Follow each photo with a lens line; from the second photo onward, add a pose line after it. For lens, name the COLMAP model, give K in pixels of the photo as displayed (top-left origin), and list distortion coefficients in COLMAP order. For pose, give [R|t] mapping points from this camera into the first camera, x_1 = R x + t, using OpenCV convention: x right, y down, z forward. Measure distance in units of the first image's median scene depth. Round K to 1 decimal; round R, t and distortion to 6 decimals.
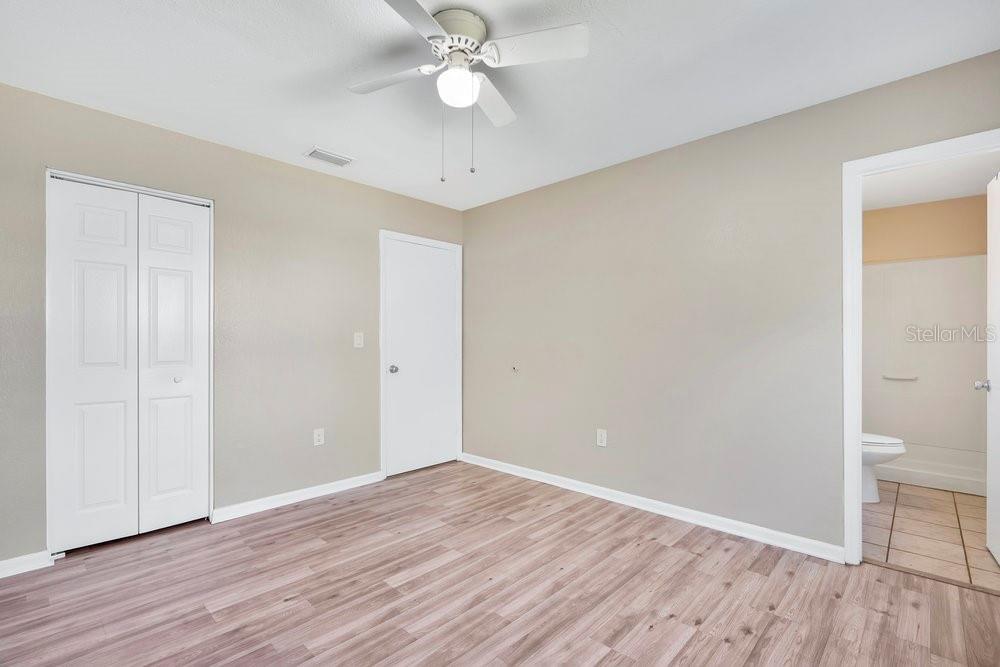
lens RADIAL K [[431.2, 0, 498.4], [0, 431.2, 339.3], [0, 0, 1]] dist [0.000003, -0.000018]
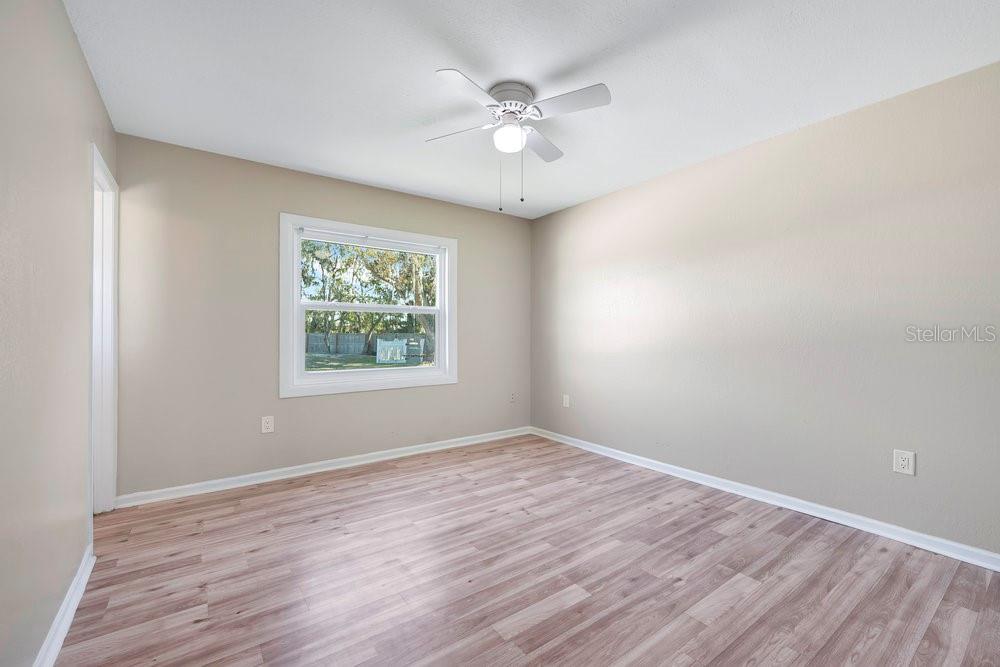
lens RADIAL K [[431.2, 0, 503.1], [0, 431.2, 332.9], [0, 0, 1]] dist [0.000003, -0.000018]
pose [[-0.985291, 0.002946, 0.170862, -0.259081], [0.001234, 0.999948, -0.010124, 0.049287], [-0.170883, -0.009764, -0.985243, 2.011345]]
